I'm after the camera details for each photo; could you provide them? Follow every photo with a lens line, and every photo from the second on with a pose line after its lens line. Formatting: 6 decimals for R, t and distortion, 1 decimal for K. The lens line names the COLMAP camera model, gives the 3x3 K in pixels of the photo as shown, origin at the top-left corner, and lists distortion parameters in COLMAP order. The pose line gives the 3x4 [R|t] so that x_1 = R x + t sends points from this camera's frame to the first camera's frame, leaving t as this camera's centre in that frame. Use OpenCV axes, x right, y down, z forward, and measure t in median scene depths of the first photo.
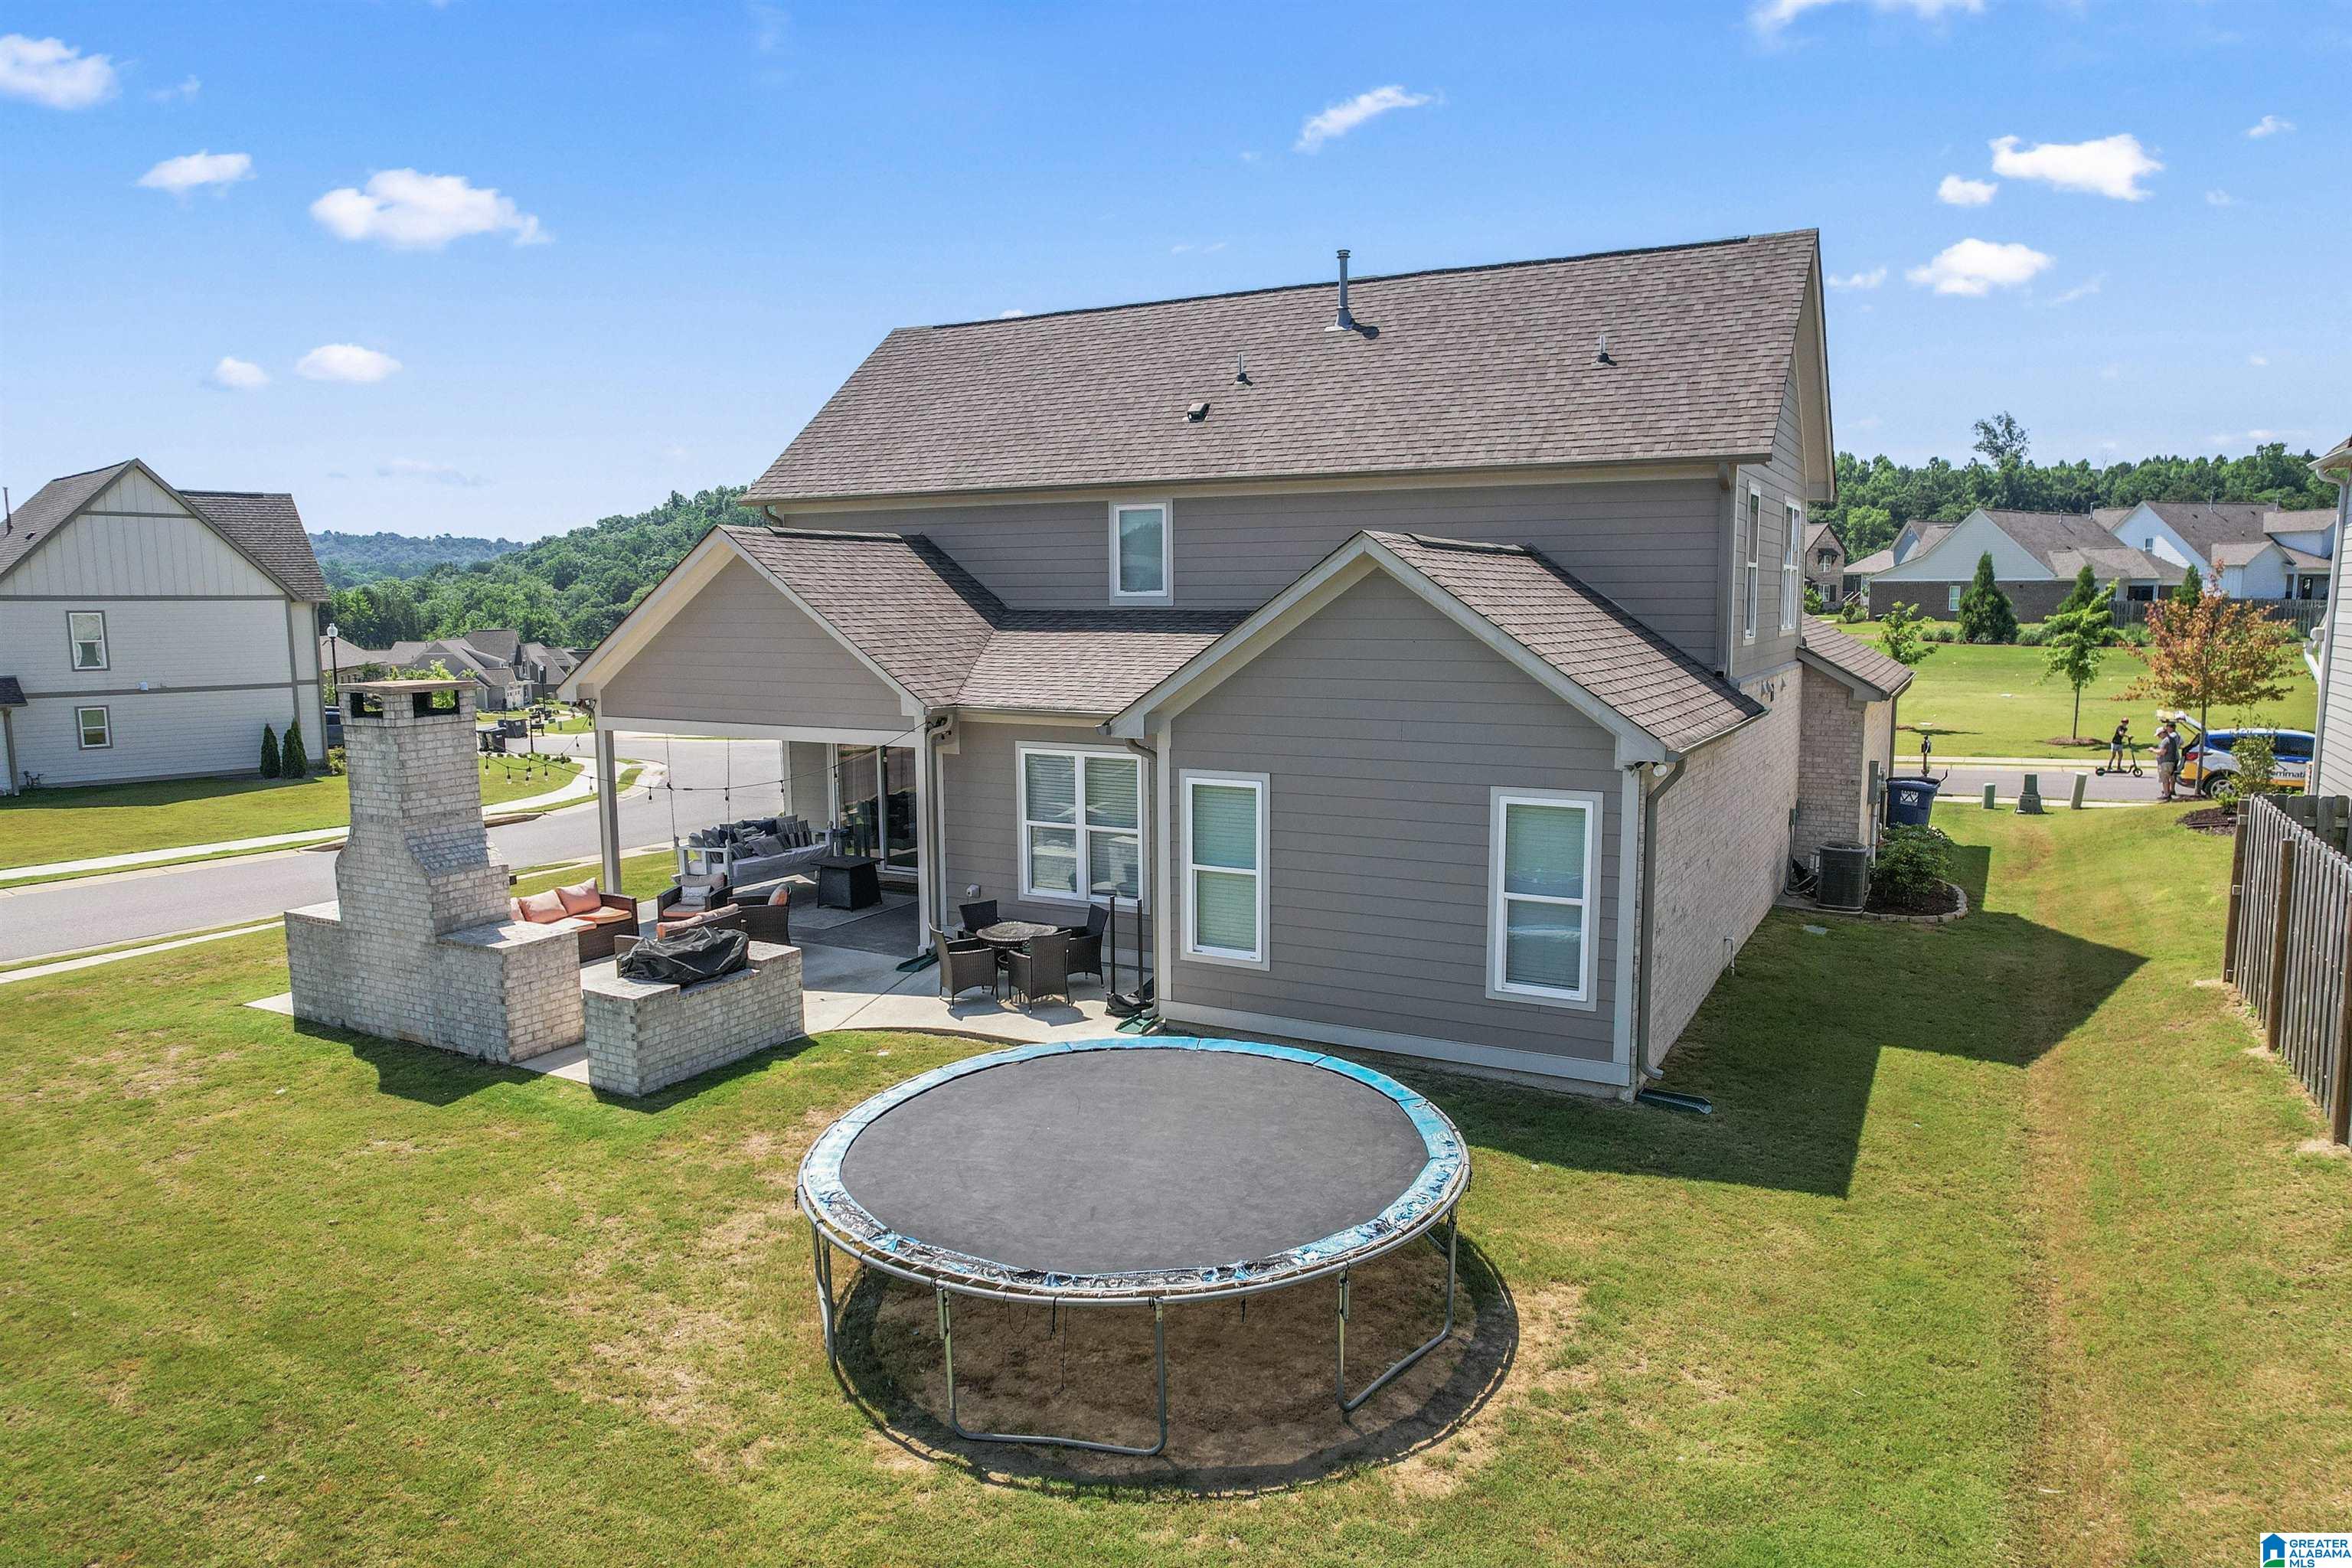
lens RADIAL K [[1518.6, 0, 1168.9], [0, 1518.6, 792.0], [0, 0, 1]] dist [-0.080459, 0.071419]
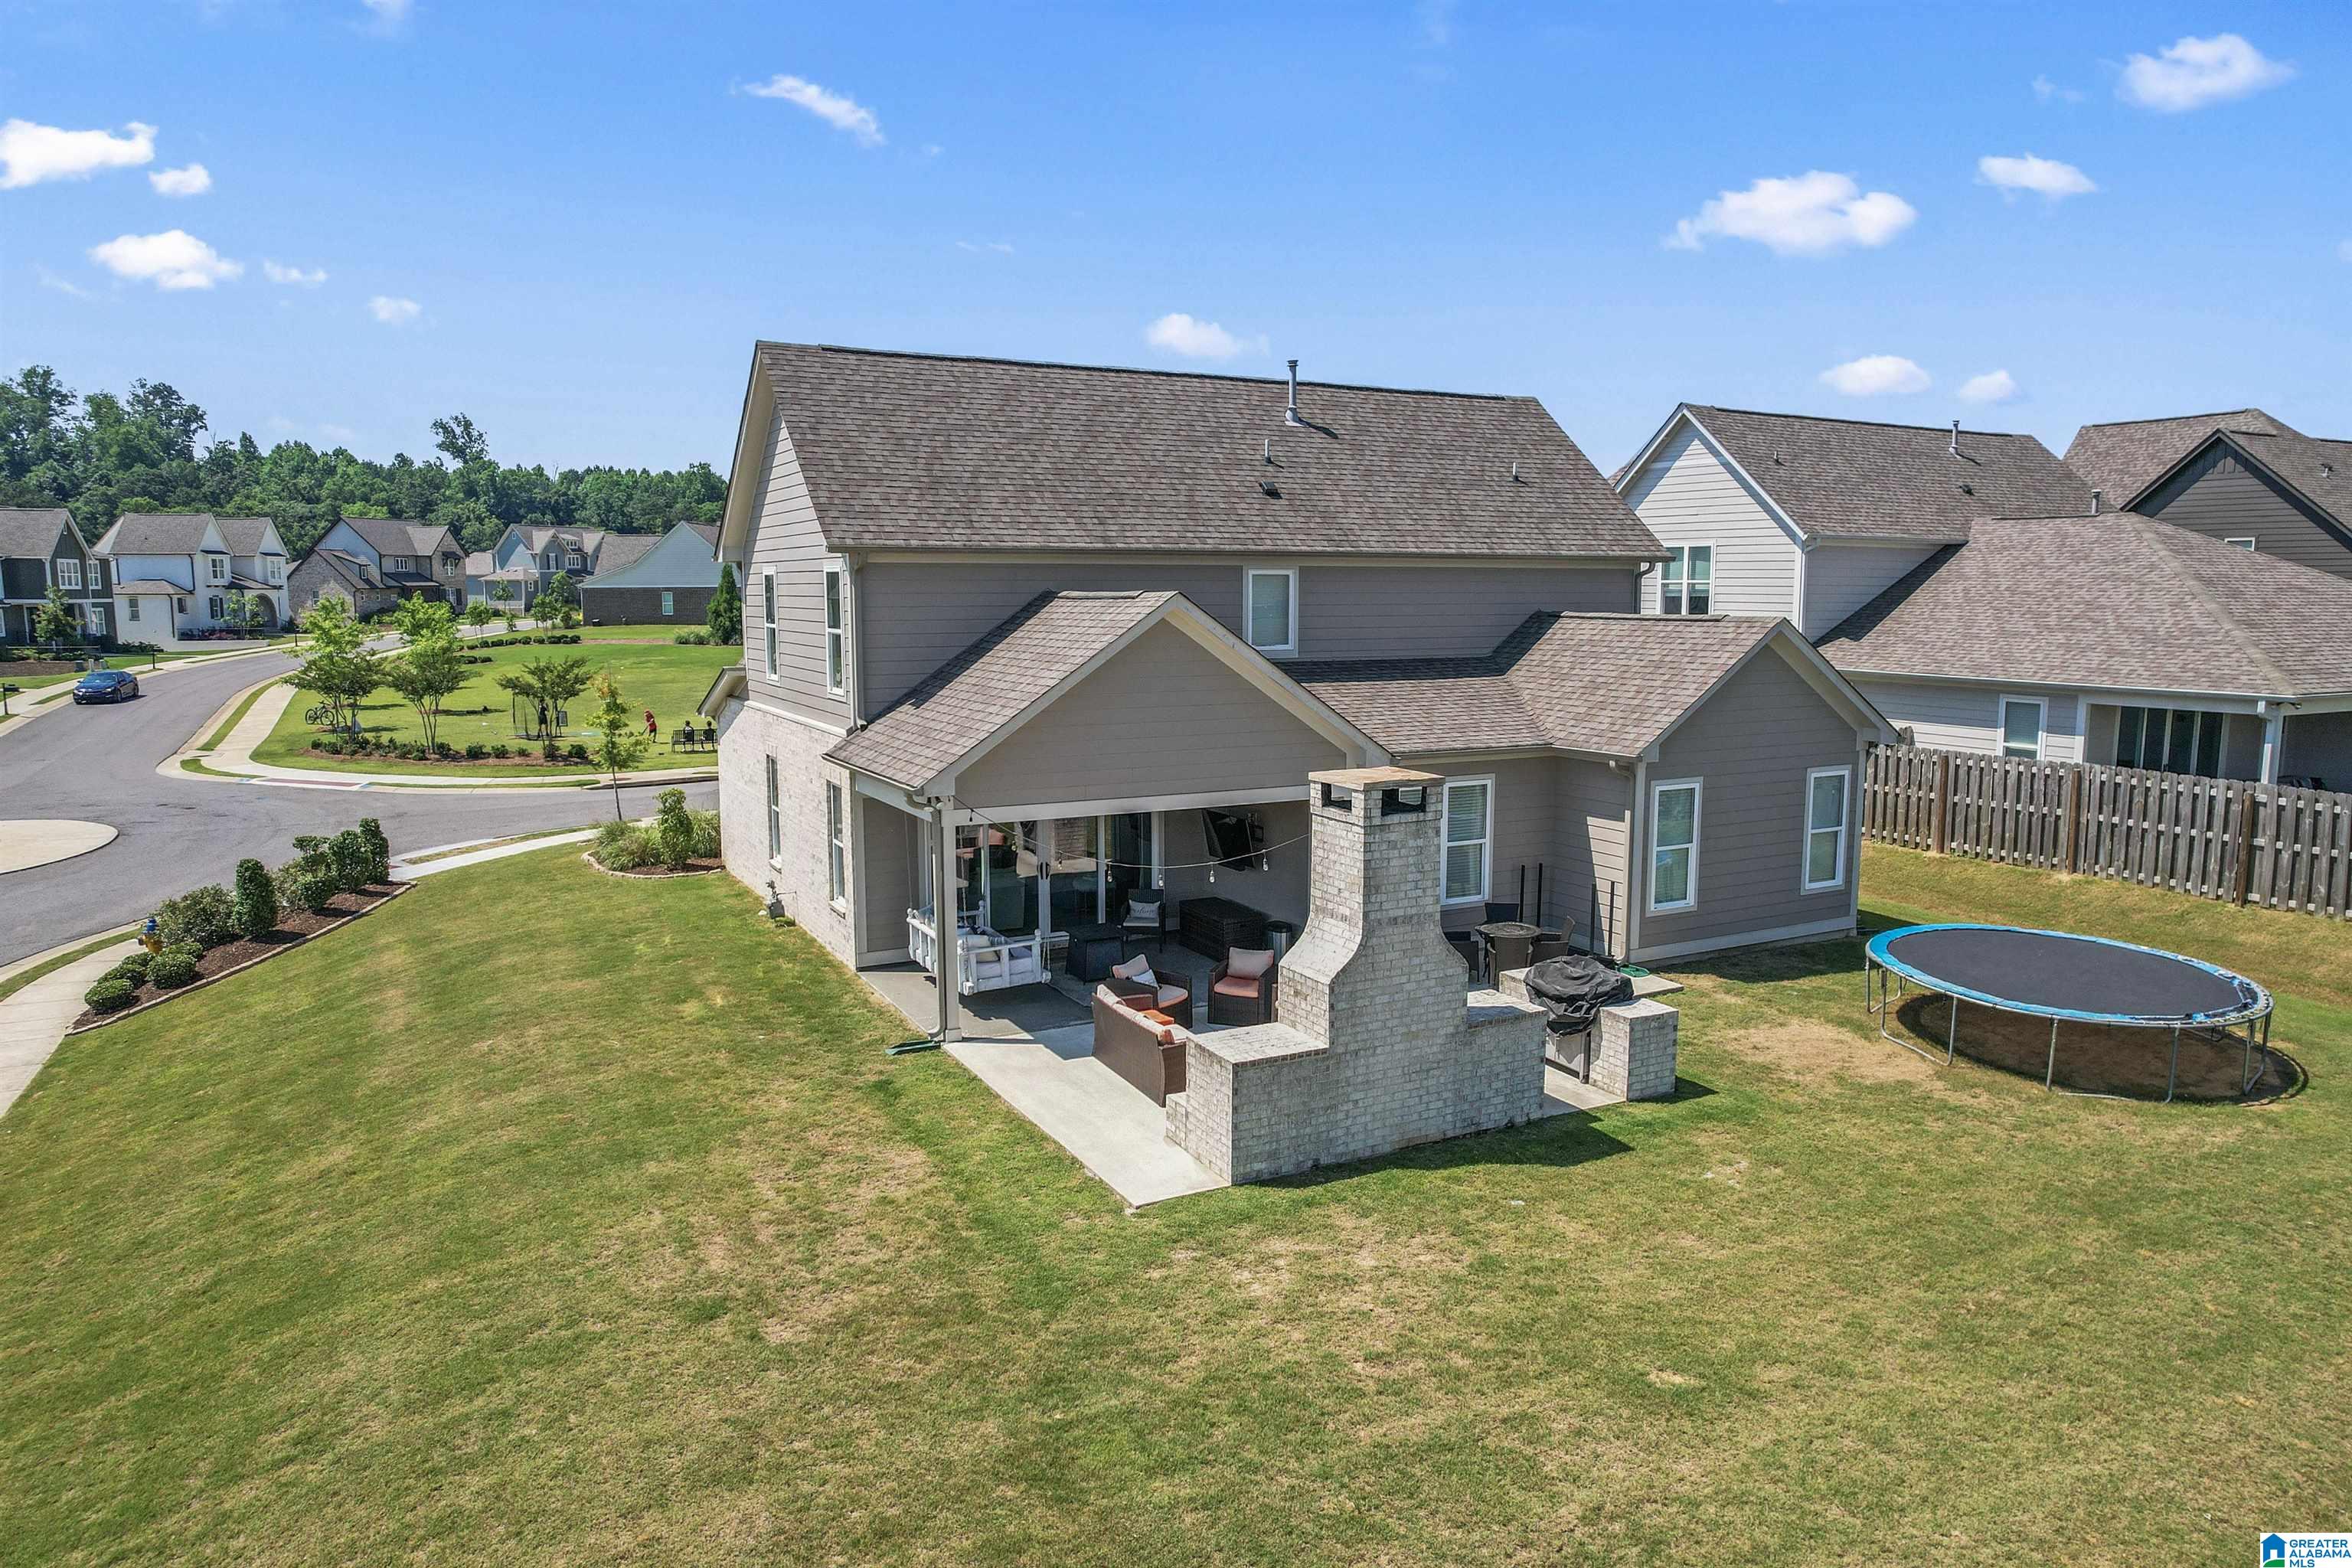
lens RADIAL K [[1548.3, 0, 1176.0], [0, 1548.3, 784.0], [0, 0, 1]] dist [-0.077484, 0.068919]
pose [[0.544404, -0.102657, 0.832518, -1.425343], [0.105558, 0.992977, 0.053416, -0.135555], [-0.832155, 0.058799, 0.551417, 0.582377]]
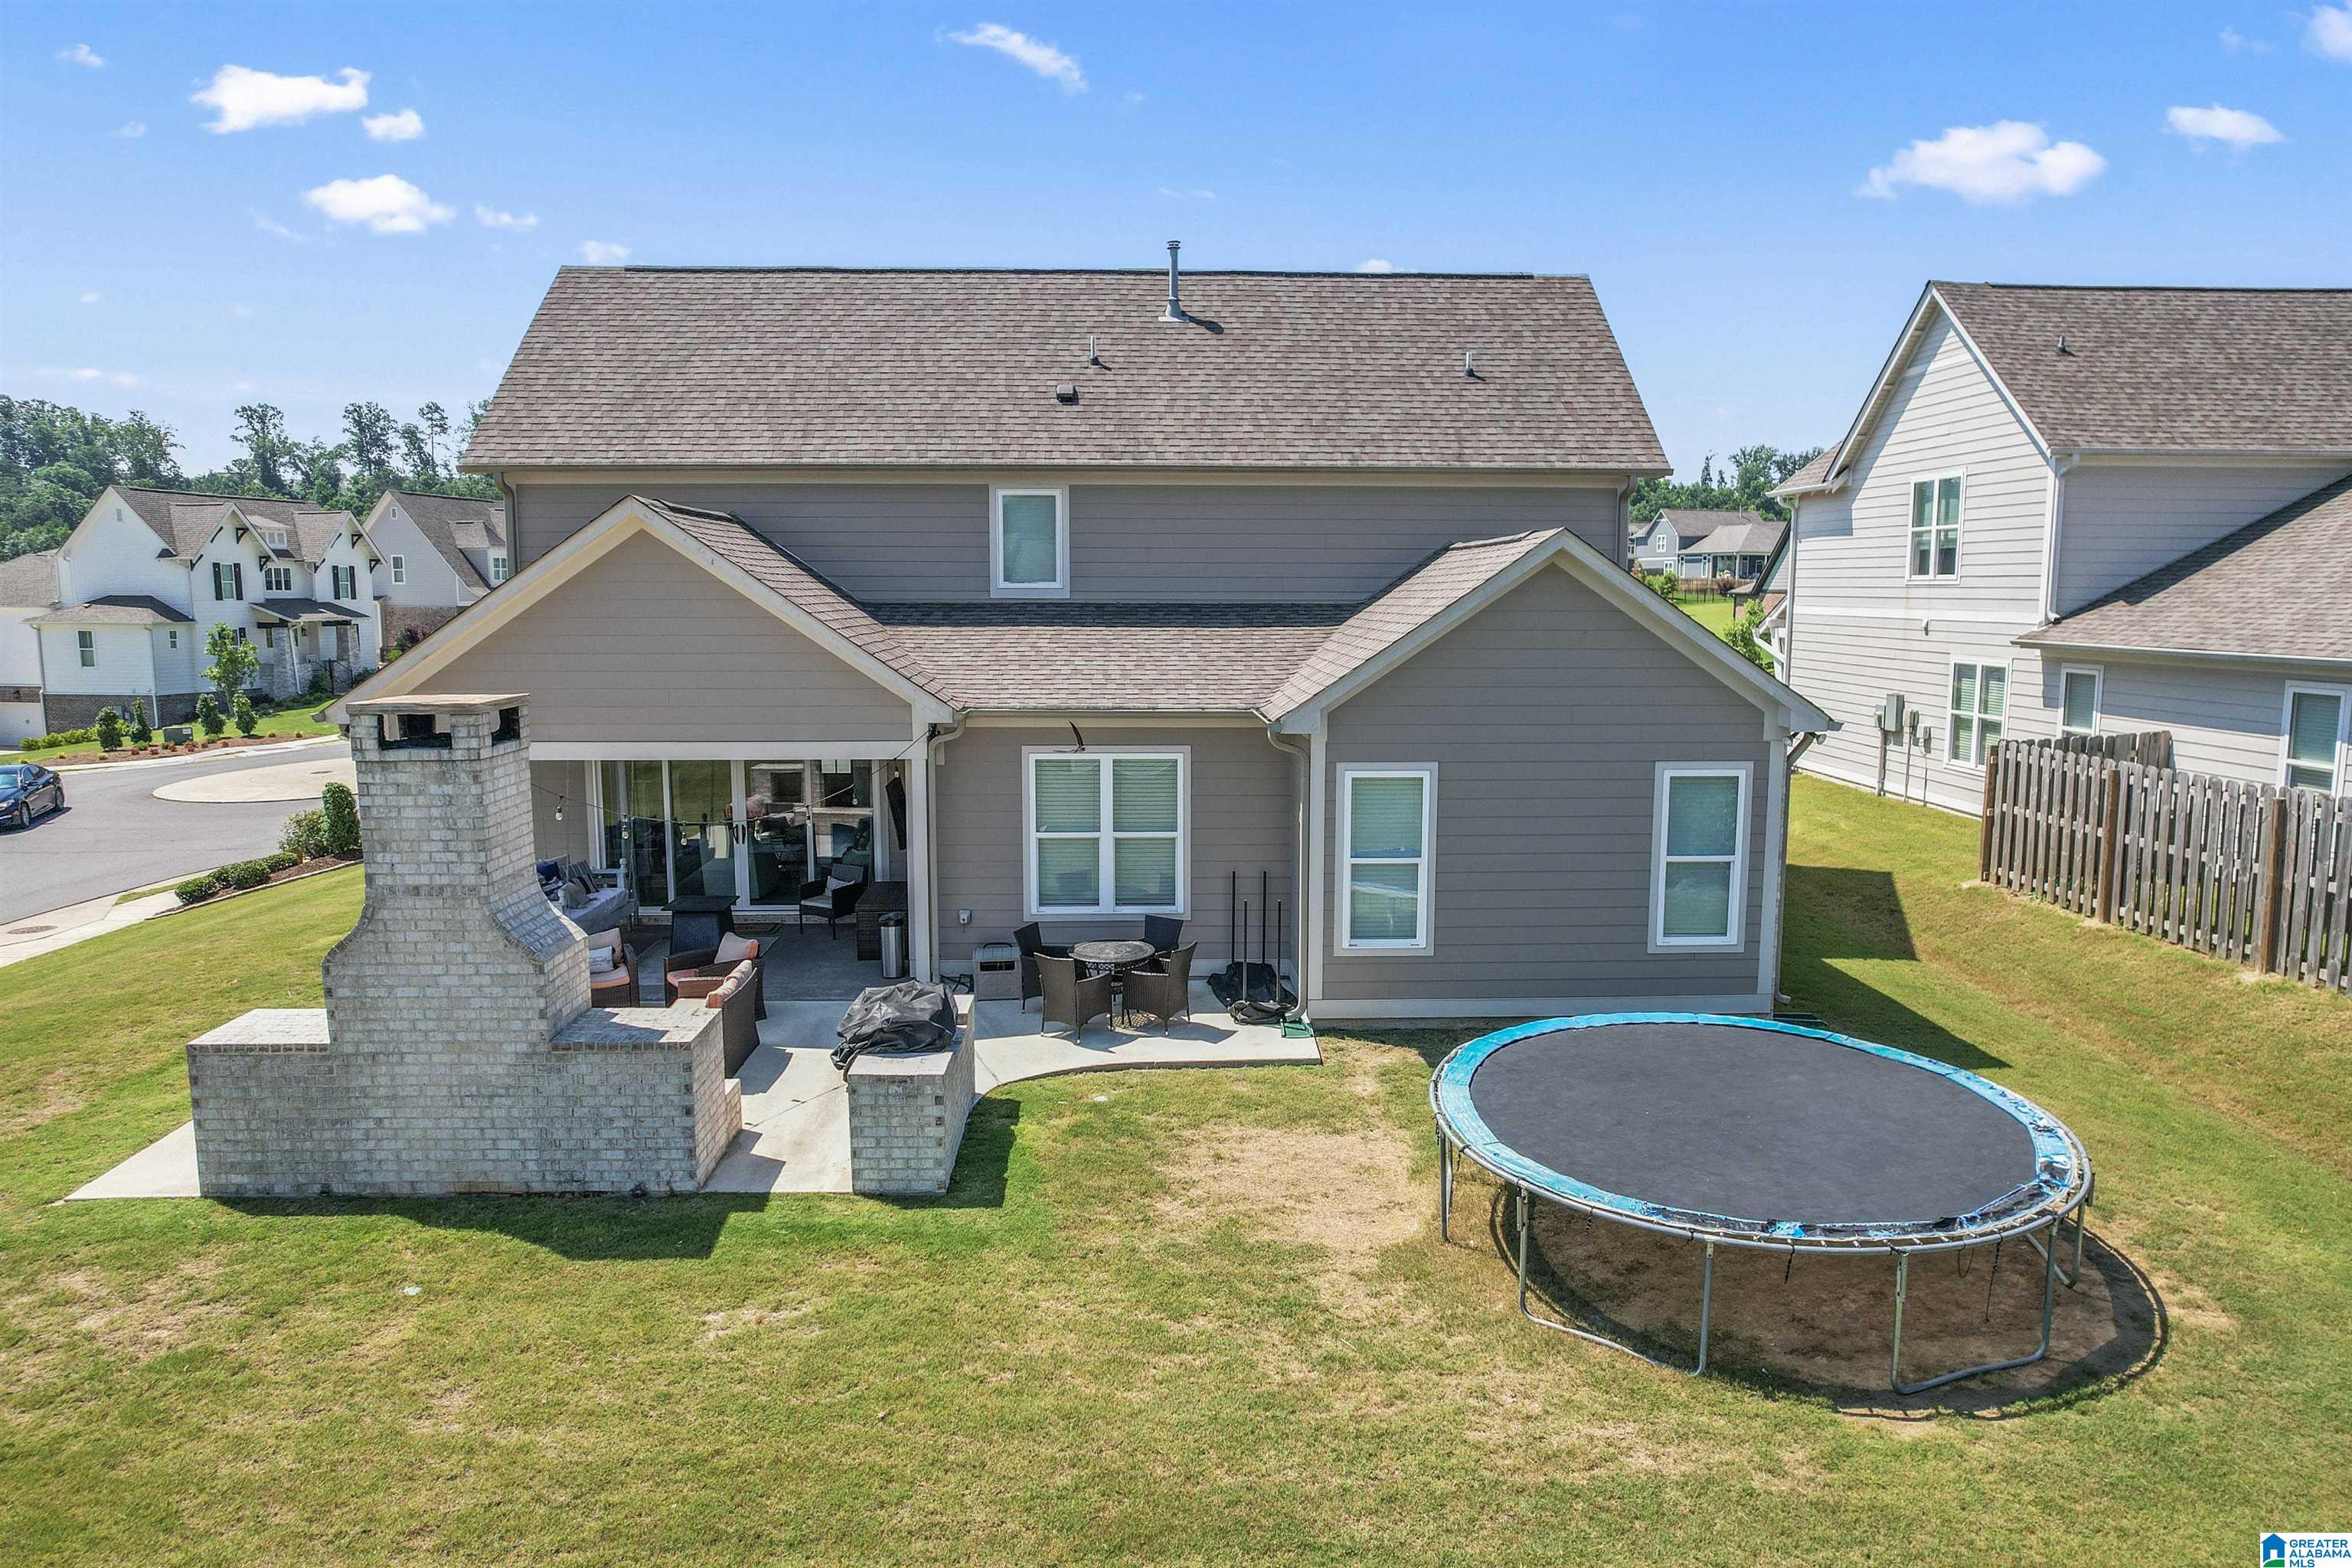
lens RADIAL K [[1548.3, 0, 1176.0], [0, 1548.3, 784.0], [0, 0, 1]] dist [-0.077484, 0.068919]
pose [[0.854951, -0.058091, 0.515445, -0.604118], [0.060212, 0.998106, 0.012617, -0.020655], [-0.515201, 0.020249, 0.856830, 0.192420]]
